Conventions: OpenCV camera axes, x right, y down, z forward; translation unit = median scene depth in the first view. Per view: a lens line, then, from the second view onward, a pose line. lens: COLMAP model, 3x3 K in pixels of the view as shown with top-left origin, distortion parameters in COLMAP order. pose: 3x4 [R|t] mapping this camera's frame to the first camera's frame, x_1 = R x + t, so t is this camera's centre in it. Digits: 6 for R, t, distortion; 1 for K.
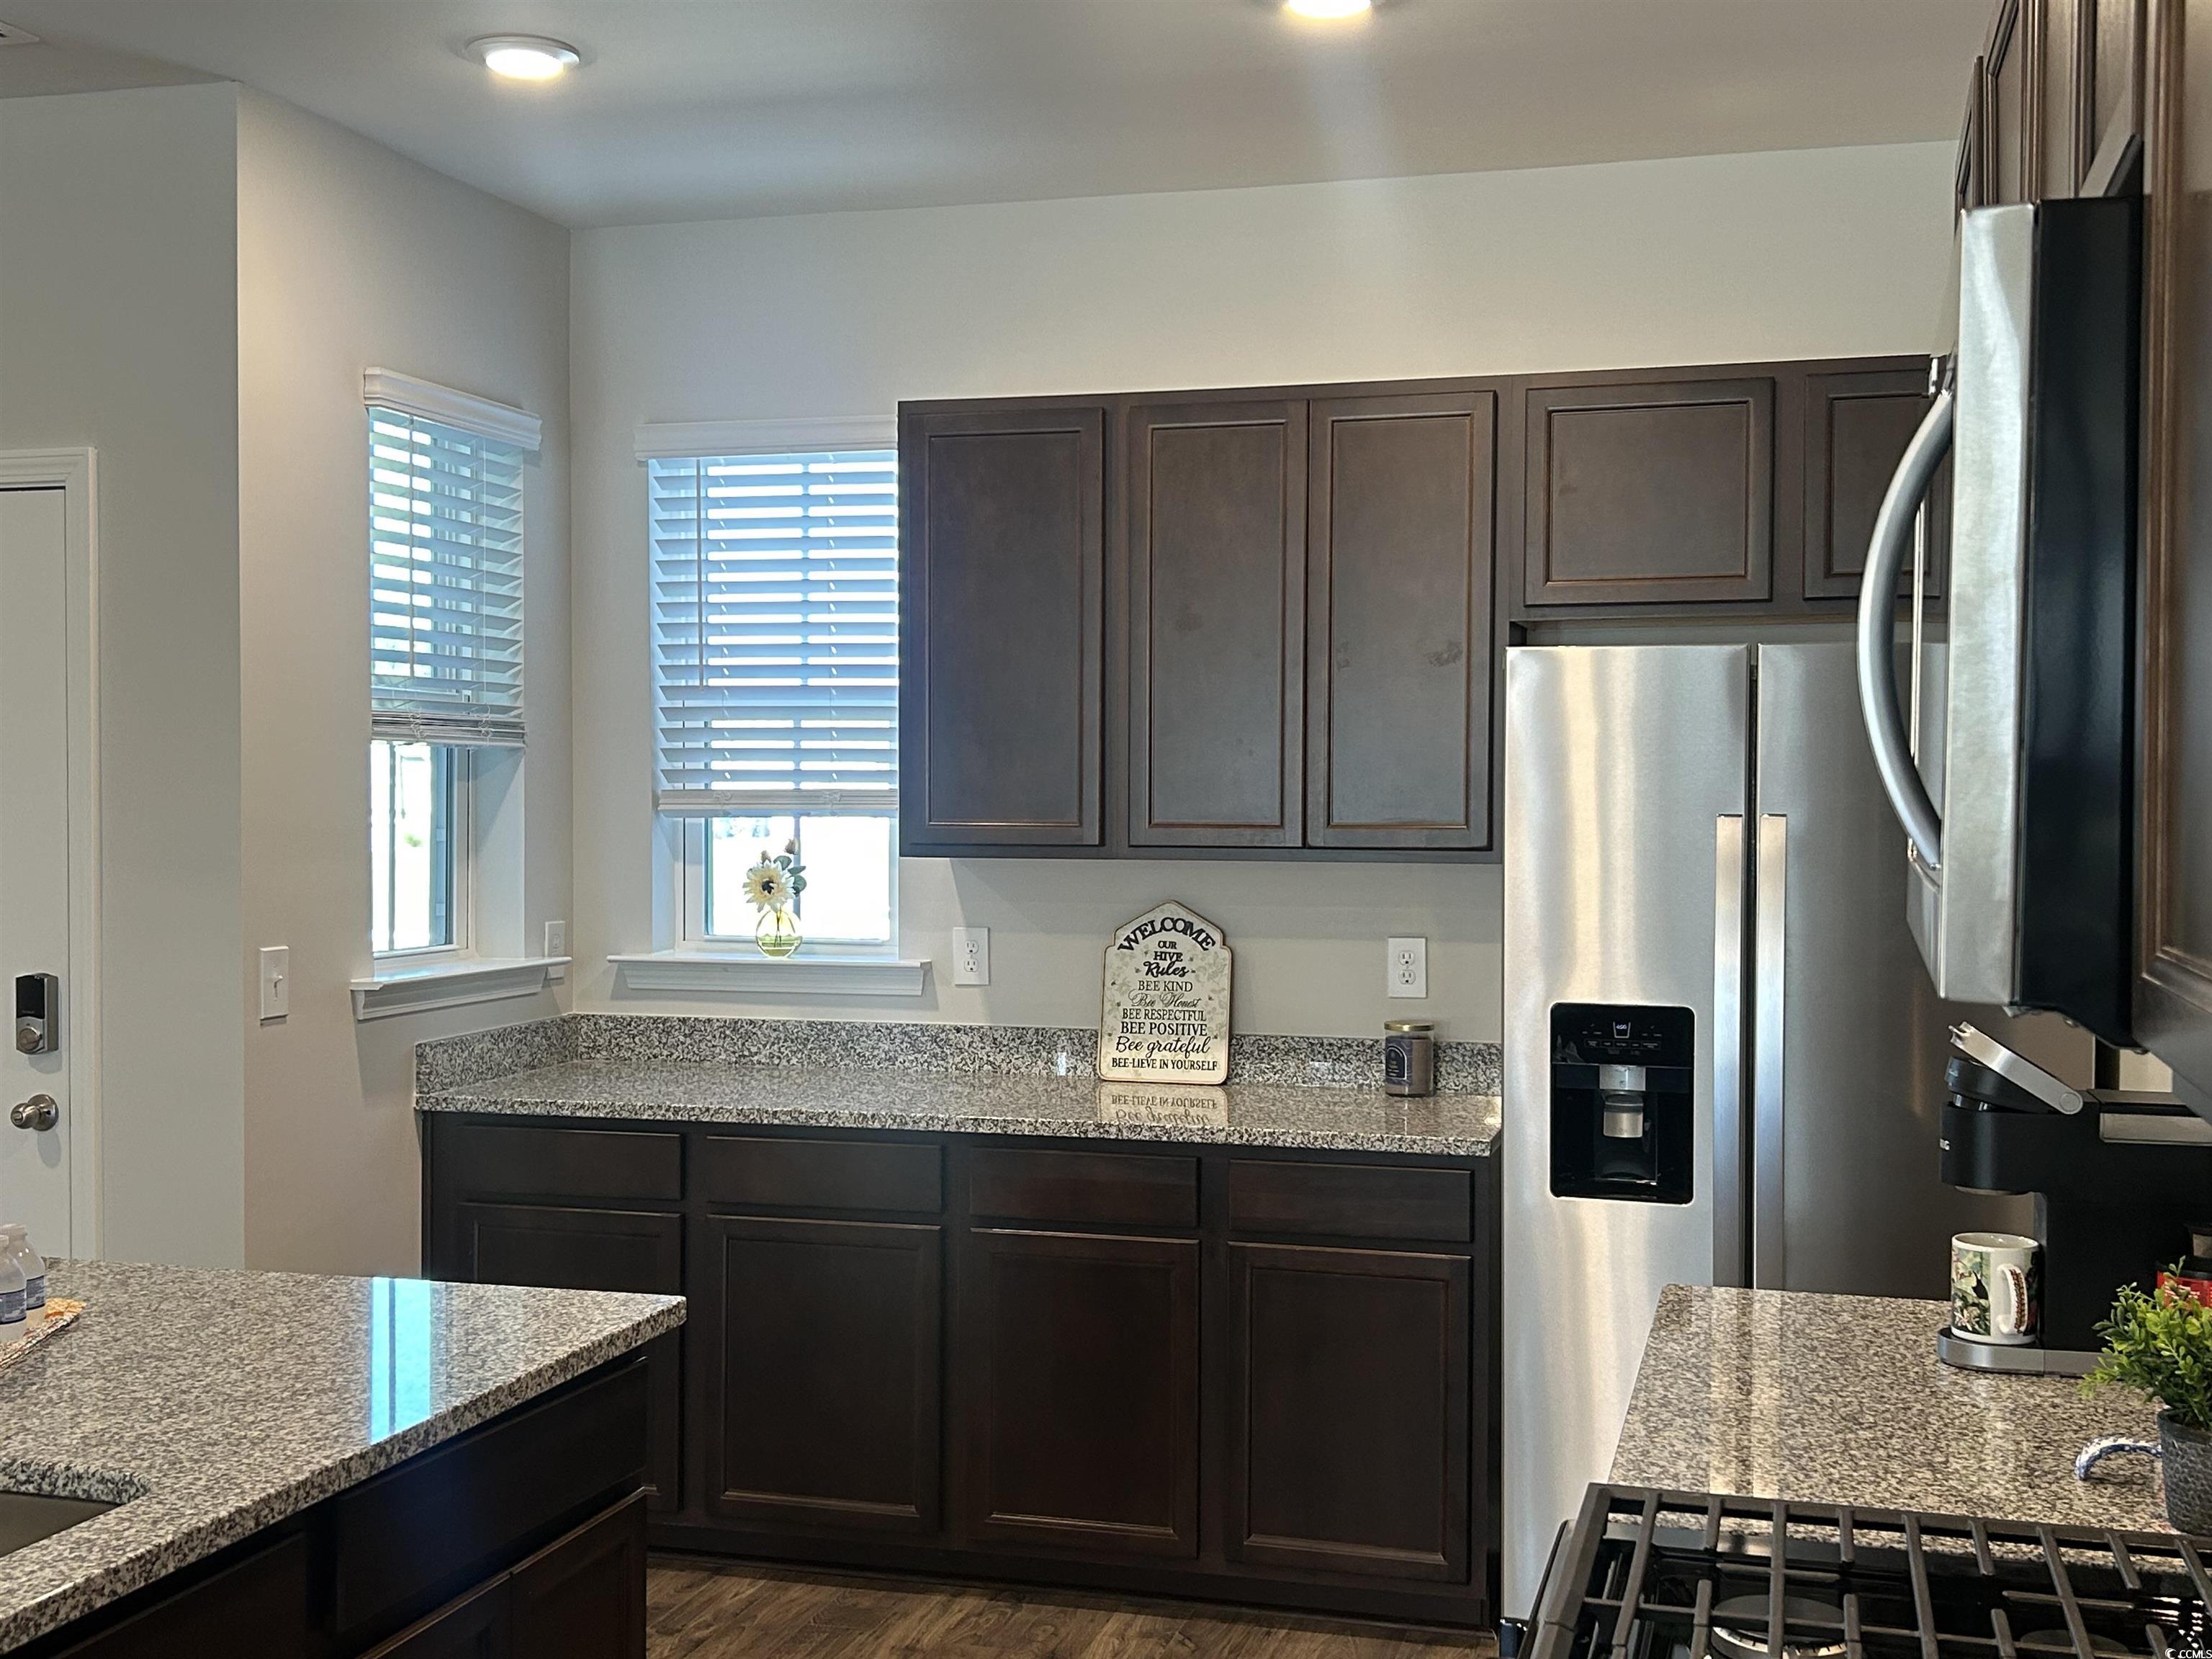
lens RADIAL K [[2402.1, 0, 1121.5], [0, 2402.1, 827.3], [0, 0, 1]] dist [0.060551, 0.000000]
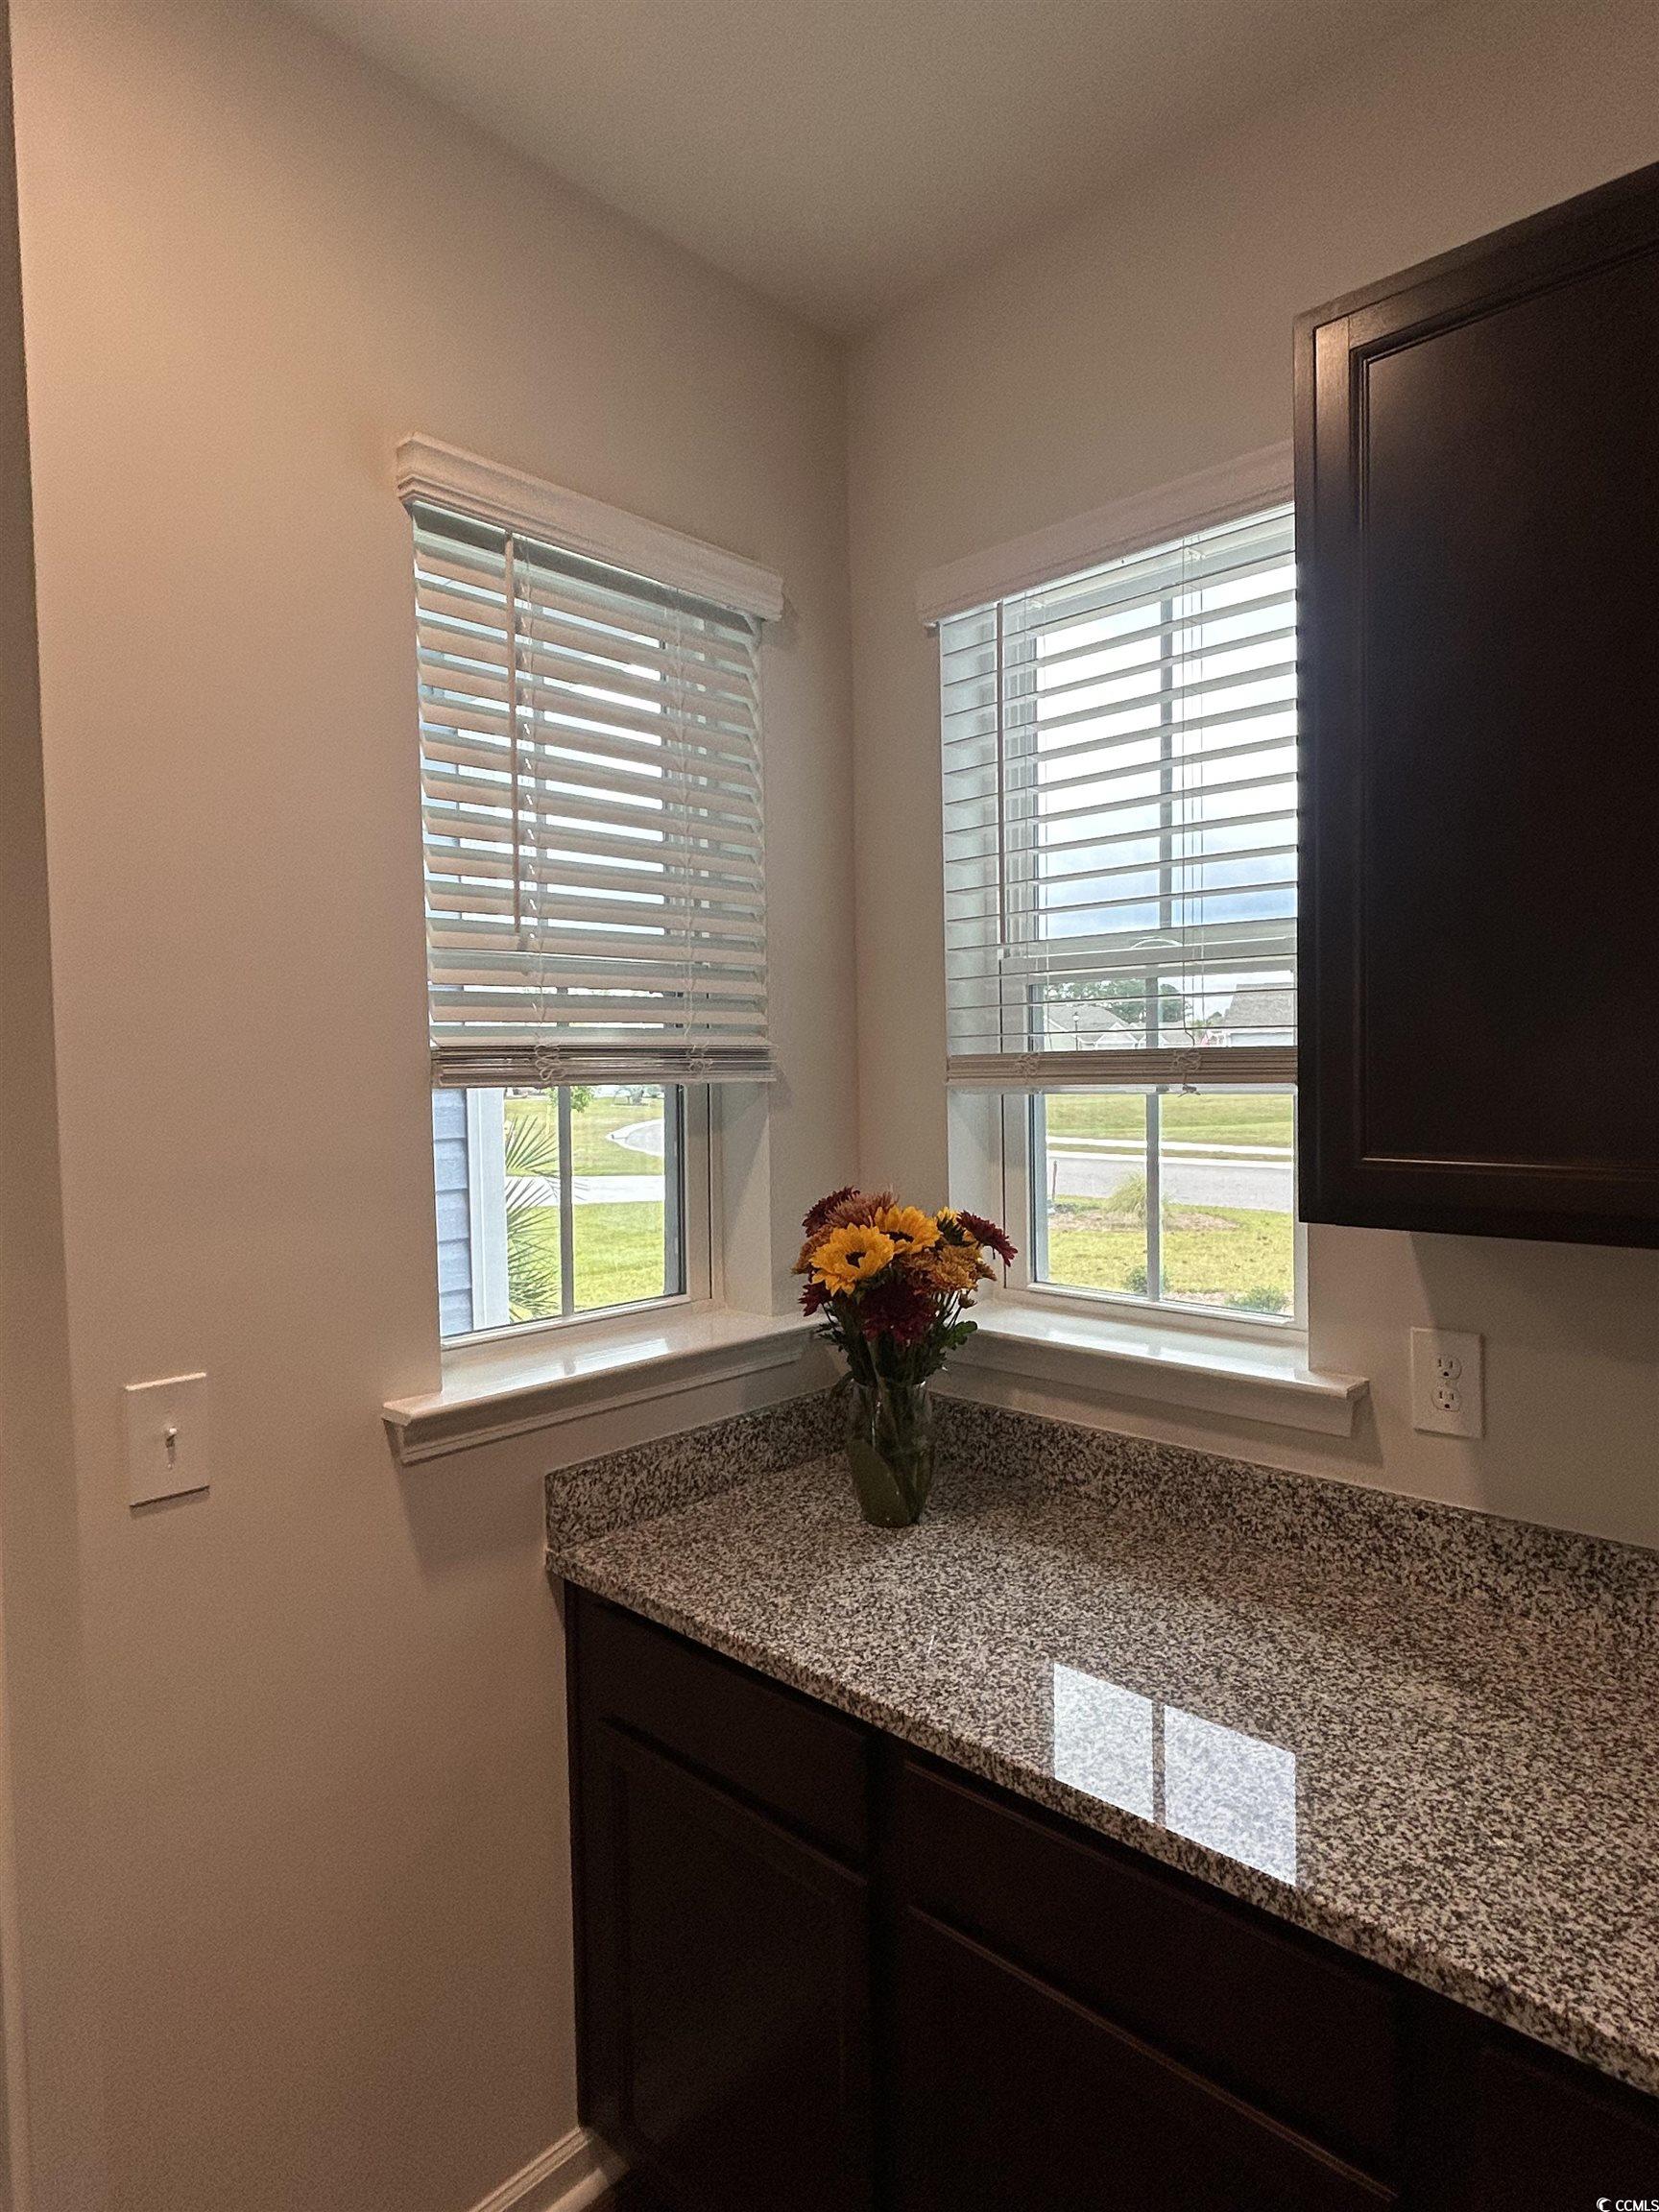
lens RADIAL K [[1235.2, 0, 824.9], [0, 1235.2, 1110.5], [0, 0, 1]] dist [-0.003504, 0.002444]
pose [[0.879690, 0.000264, -0.475548, -0.054795], [0.012811, 0.999624, 0.024253, -0.019013], [0.475375, -0.027427, 0.879356, 0.701207]]
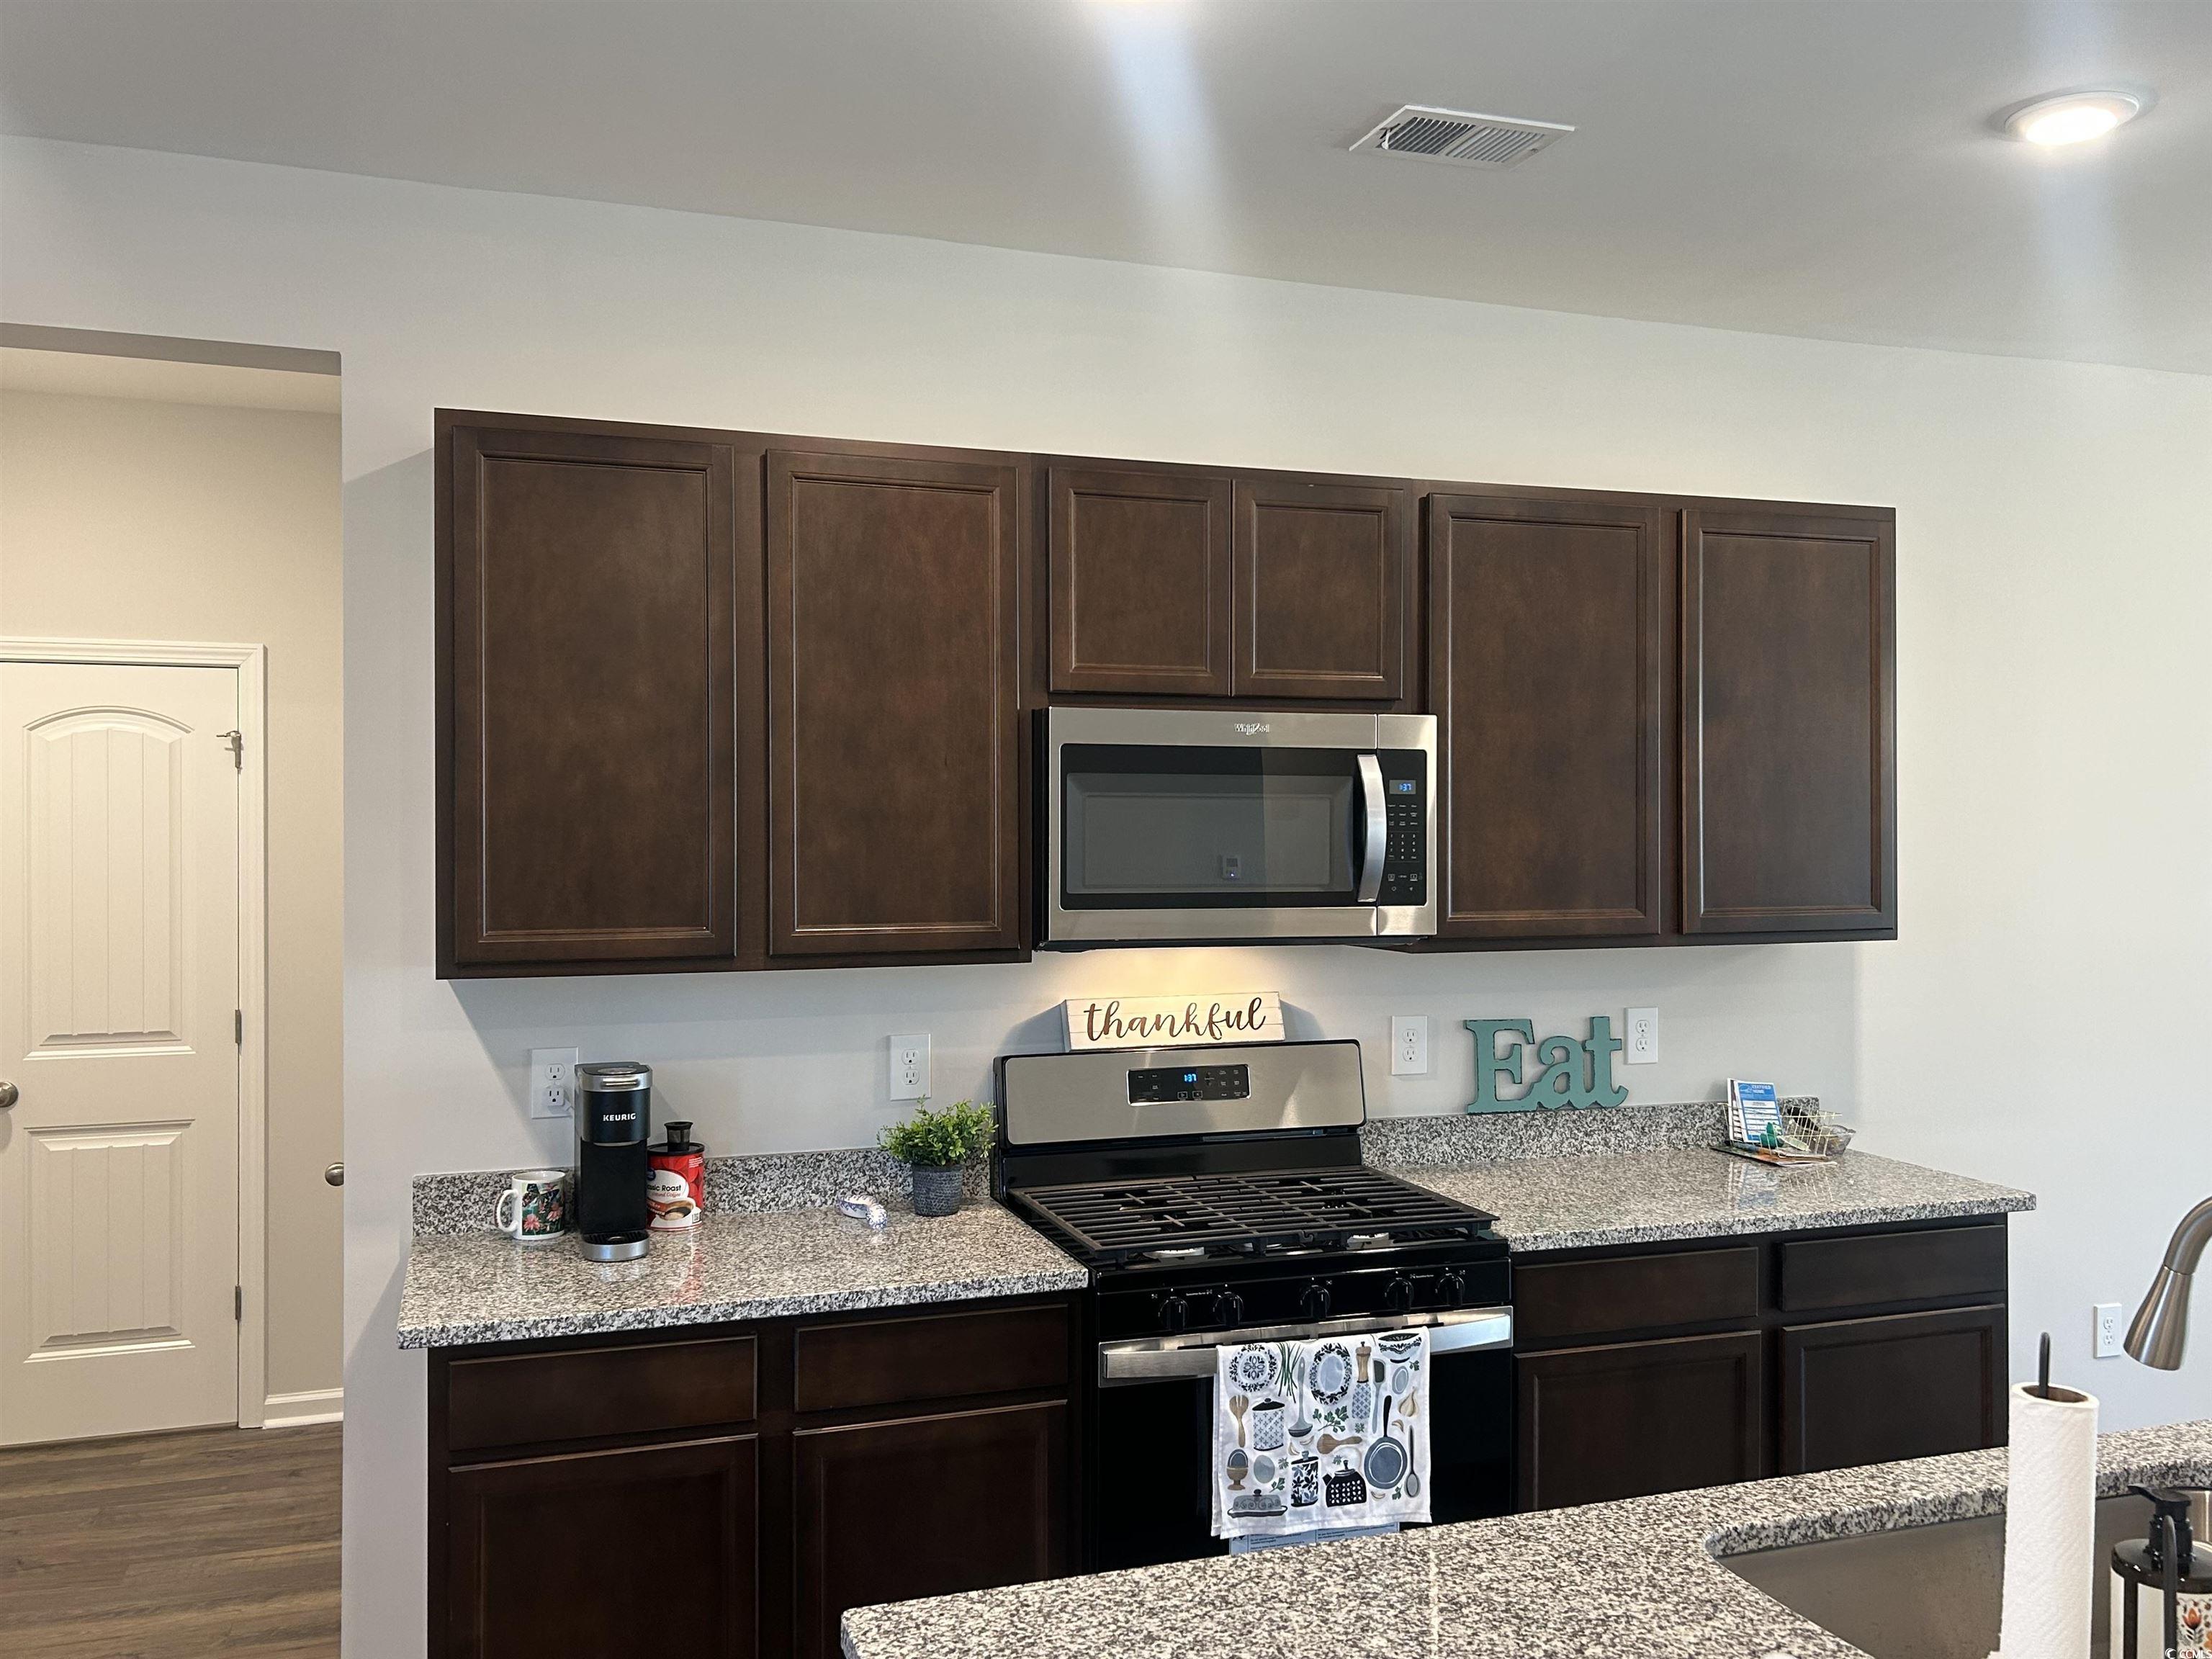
lens RADIAL K [[1810.6, 0, 1121.5], [0, 1810.6, 840.4], [0, 0, 1]] dist [0.065098, -0.084509]
pose [[-0.557983, -0.011022, 0.829779, -0.399681], [0.013097, 0.999670, 0.022085, -0.031627], [-0.829749, 0.023191, -0.557655, 0.713618]]
